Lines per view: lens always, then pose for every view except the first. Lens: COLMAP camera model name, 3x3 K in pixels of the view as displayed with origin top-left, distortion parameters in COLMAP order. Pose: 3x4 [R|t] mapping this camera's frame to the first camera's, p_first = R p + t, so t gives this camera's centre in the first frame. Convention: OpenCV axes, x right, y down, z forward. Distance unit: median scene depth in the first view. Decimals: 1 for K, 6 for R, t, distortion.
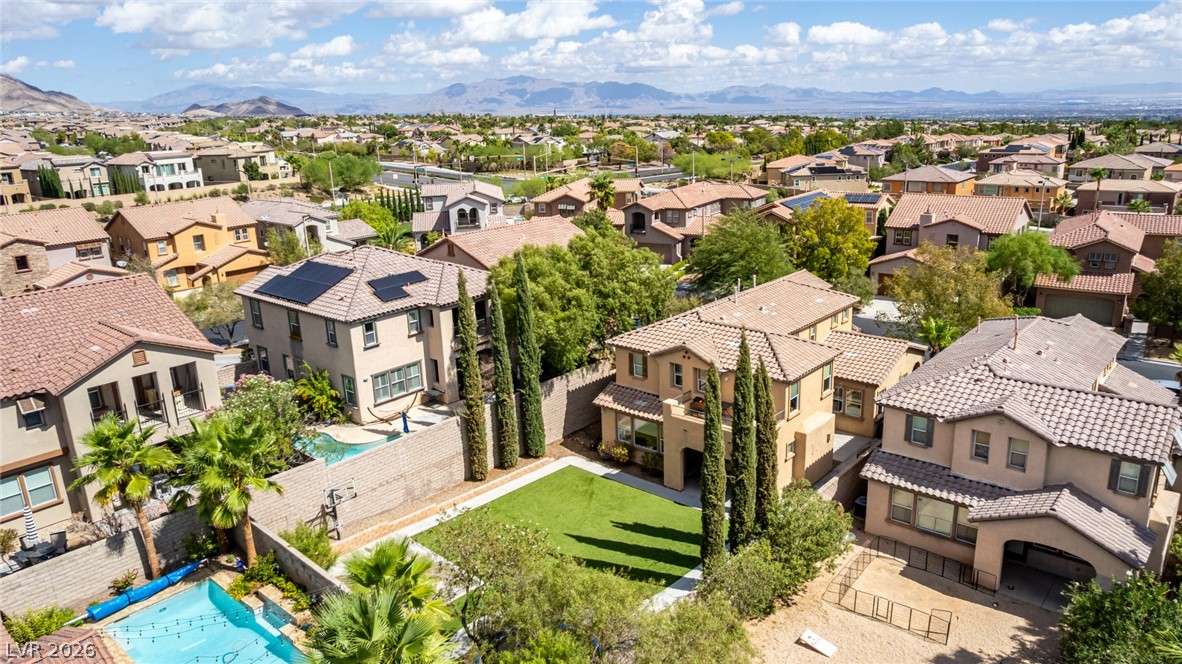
lens RADIAL K [[808.7, 0, 596.2], [0, 808.7, 334.0], [0, 0, 1]] dist [-0.044255, 0.029091]
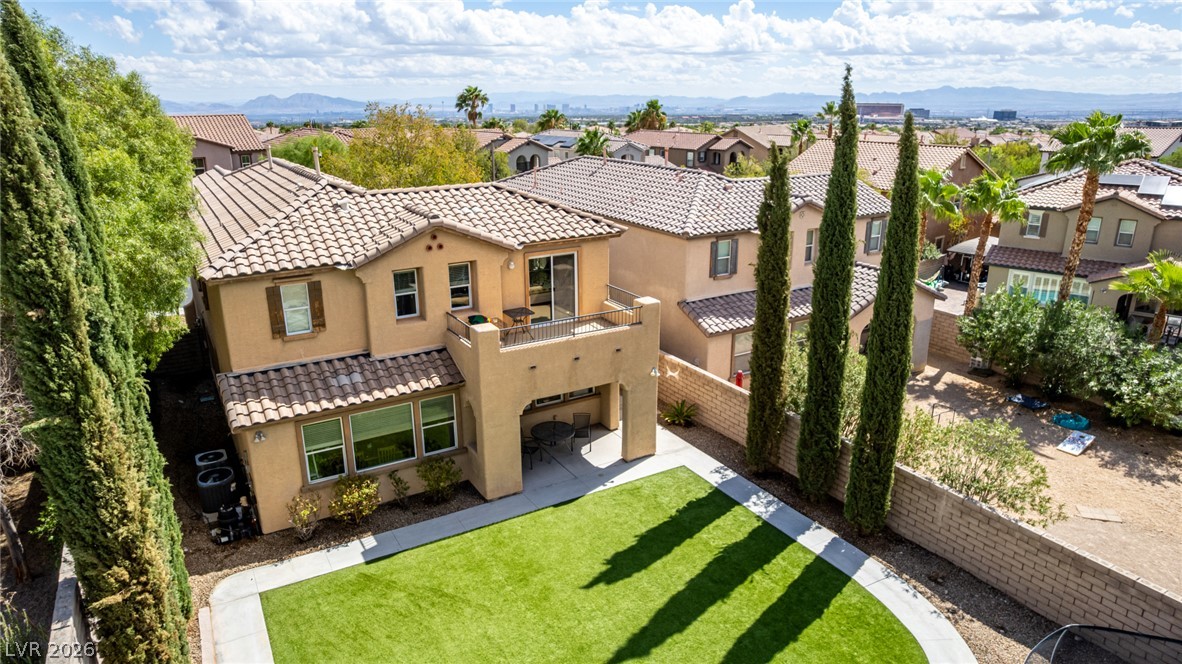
lens RADIAL K [[750.9, 0, 593.2], [0, 750.9, 336.3], [0, 0, 1]] dist [-0.066819, 0.055345]
pose [[0.304655, -0.257313, 0.917047, -0.280024], [0.255507, 0.949605, 0.181566, 0.020809], [-0.917552, 0.178997, 0.355047, 0.709483]]
